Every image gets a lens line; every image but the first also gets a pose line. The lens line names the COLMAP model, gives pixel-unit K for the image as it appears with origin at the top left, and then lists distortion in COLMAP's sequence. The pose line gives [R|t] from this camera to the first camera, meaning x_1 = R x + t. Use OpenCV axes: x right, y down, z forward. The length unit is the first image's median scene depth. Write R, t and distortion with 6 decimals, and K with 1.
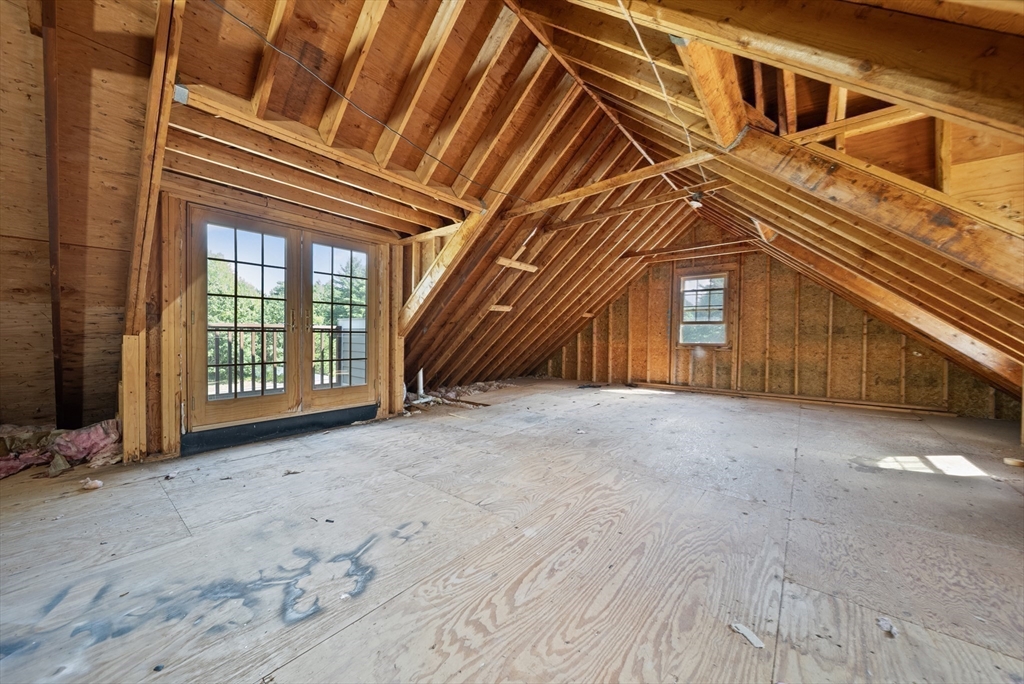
lens RADIAL K [[360.7, 0, 512.9], [0, 360.7, 342.8], [0, 0, 1]] dist [-0.002588, -0.000474]
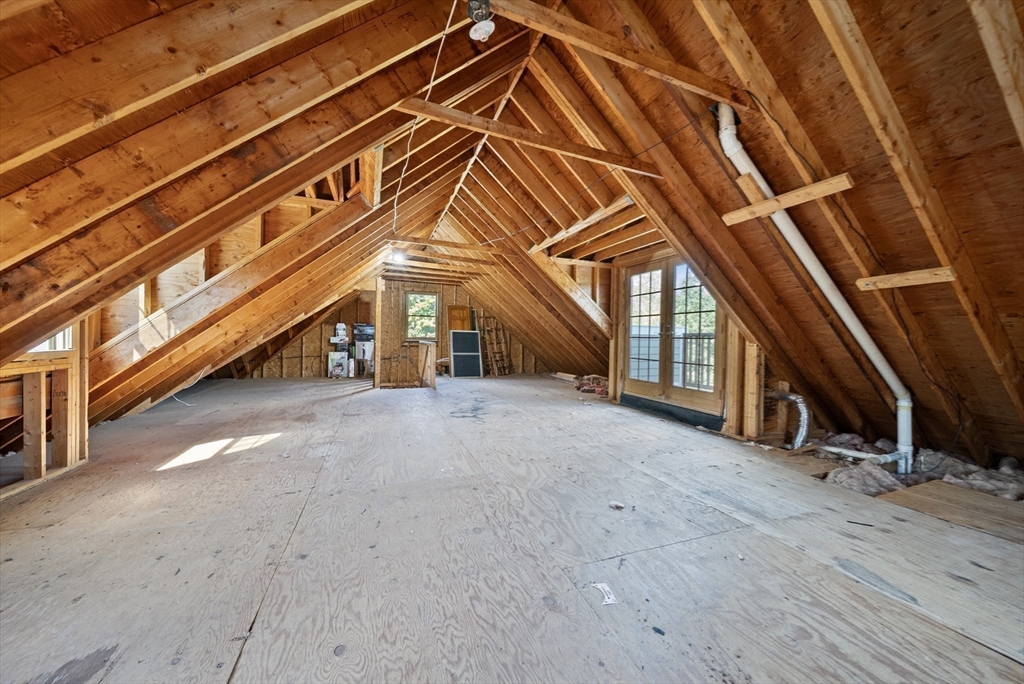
lens RADIAL K [[360.7, 0, 512.9], [0, 360.7, 338.0], [0, 0, 1]] dist [-0.002588, -0.000474]
pose [[-0.500103, -0.000631, -0.865966, 0.686296], [-0.018465, 0.999780, 0.009935, -0.029010], [0.865769, 0.020959, -0.500005, 1.011157]]
